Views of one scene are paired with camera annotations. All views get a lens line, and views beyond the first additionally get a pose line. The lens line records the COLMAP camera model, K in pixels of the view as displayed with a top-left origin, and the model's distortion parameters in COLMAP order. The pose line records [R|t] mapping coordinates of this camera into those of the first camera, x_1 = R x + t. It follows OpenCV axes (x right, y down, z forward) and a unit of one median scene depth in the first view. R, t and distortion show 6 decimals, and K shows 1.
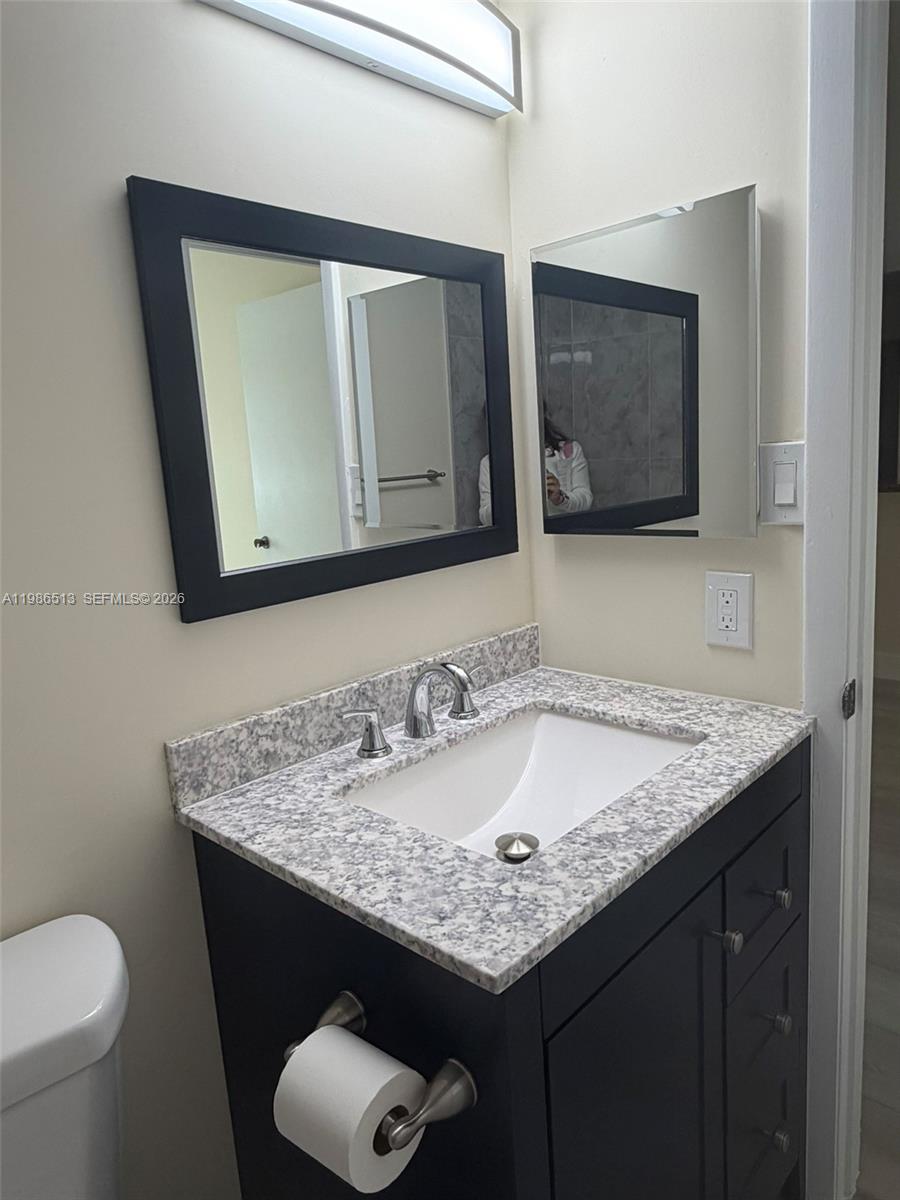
lens RADIAL K [[793.2, 0, 450.0], [0, 793.2, 600.0], [0, 0, 1]] dist [-0.002158, -0.000345]
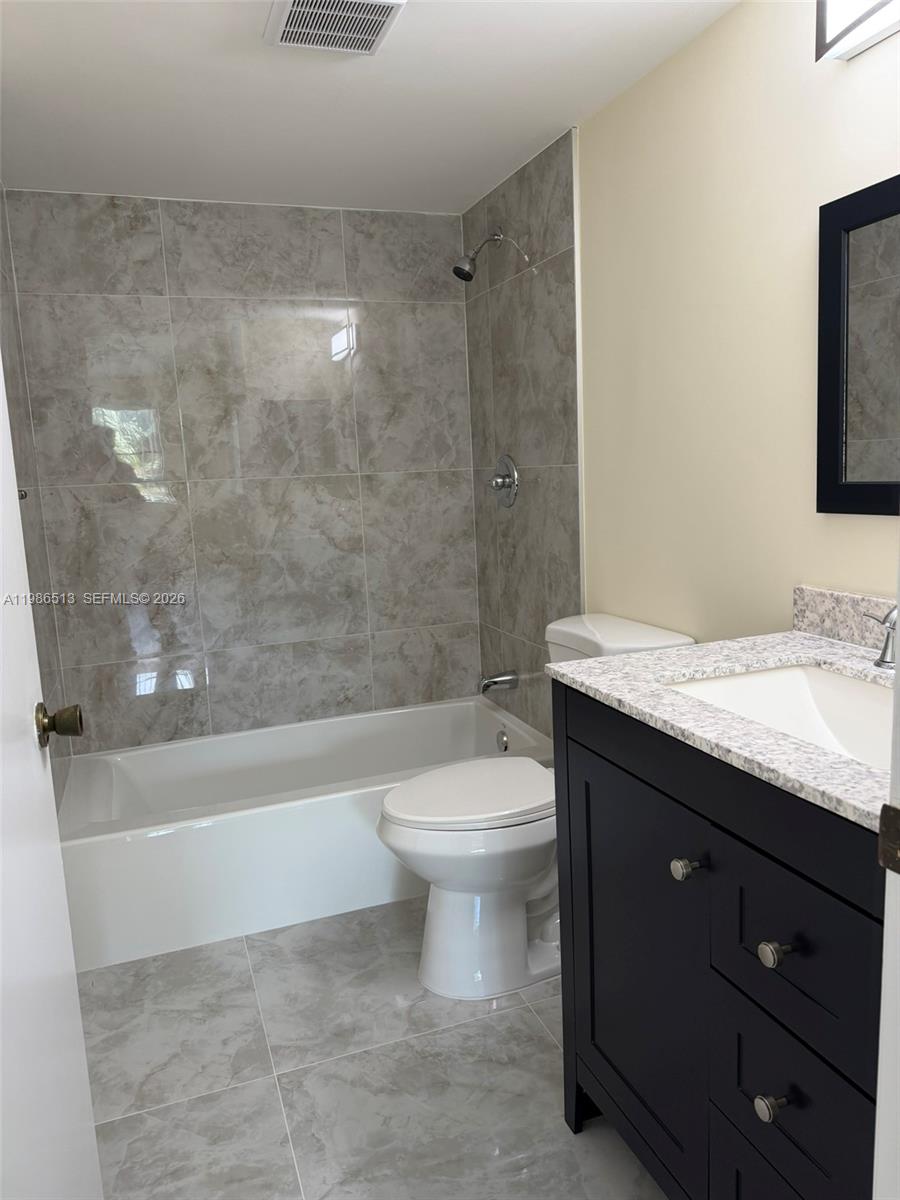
lens RADIAL K [[836.8, 0, 451.6], [0, 836.8, 606.0], [0, 0, 1]] dist [0.130526, -0.188766]
pose [[-0.447031, 0.231724, -0.863983, 1.348740], [-0.087106, 0.949997, 0.299862, -0.214373], [0.890267, 0.209306, -0.404494, 1.072362]]
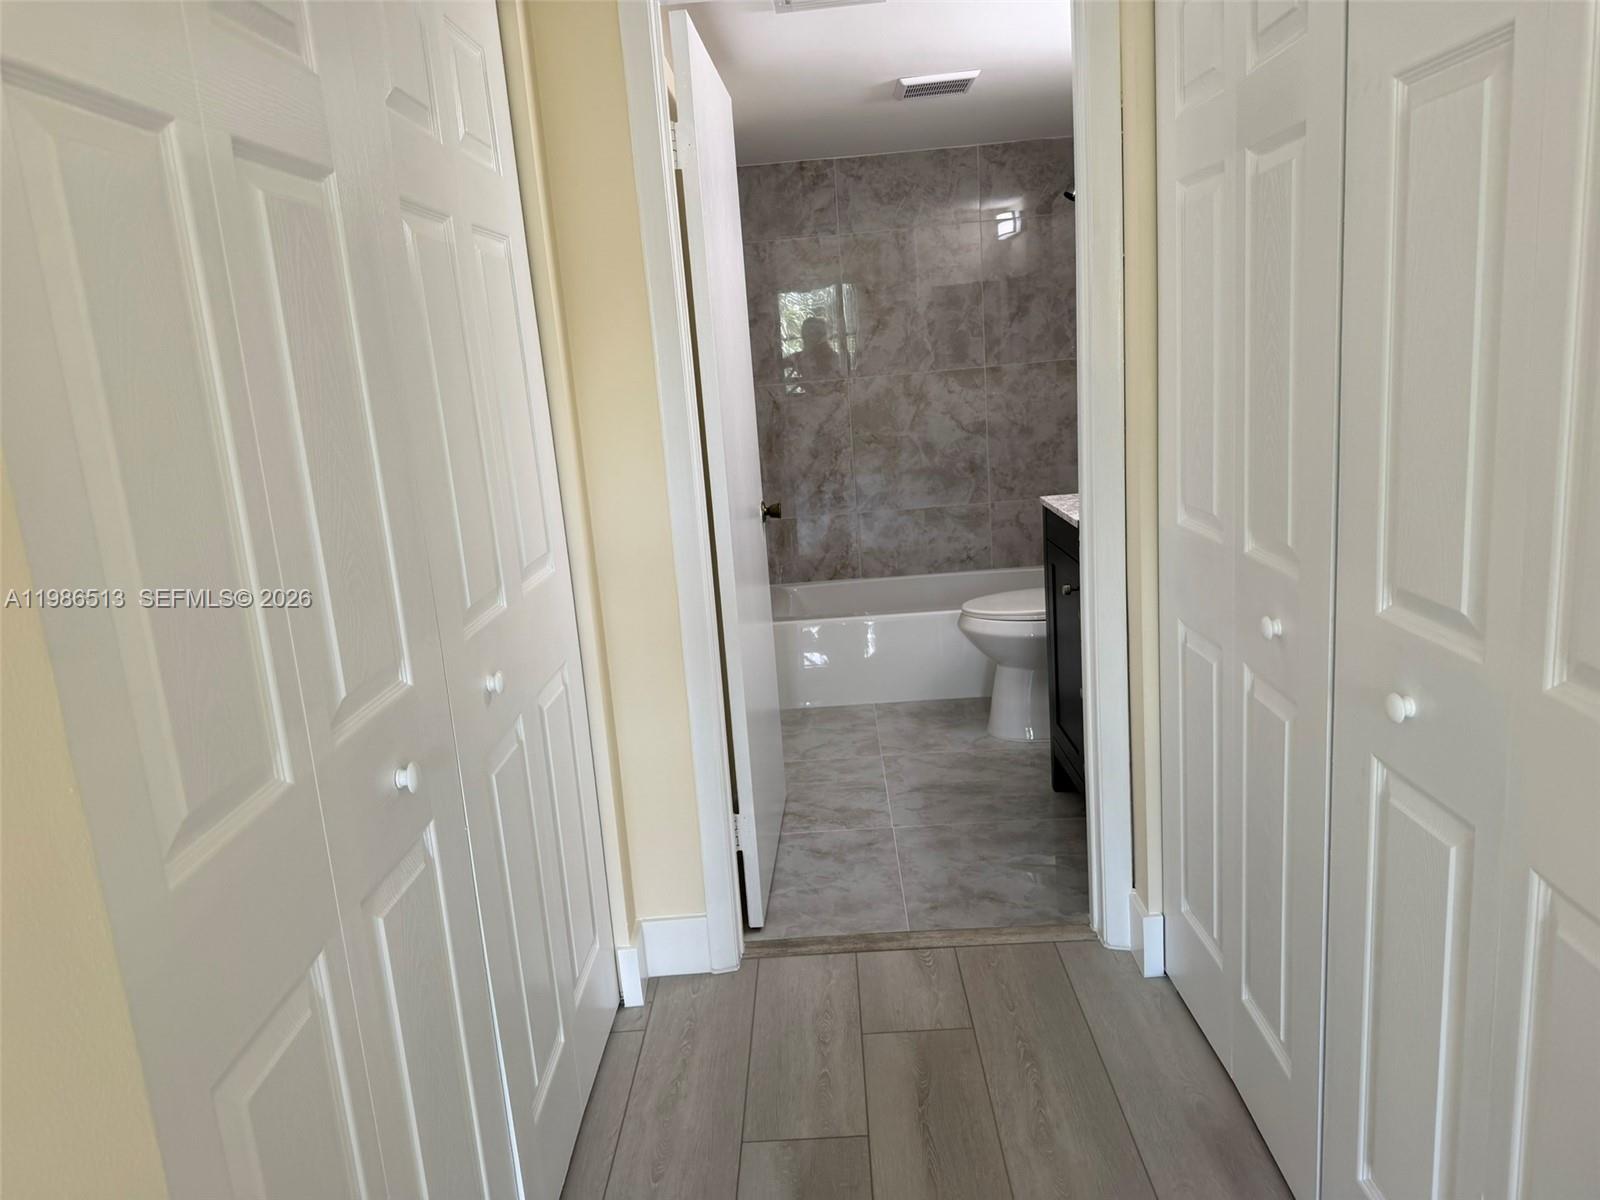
lens RADIAL K [[1122.7, 0, 800.0], [0, 1122.7, 600.0], [0, 0, 1]] dist [0.140151, -0.276459]
pose [[-0.733565, 0.263884, -0.626296, 2.166043], [0.005503, 0.923817, 0.382796, -0.498195], [0.679597, 0.277359, -0.679132, 1.957310]]
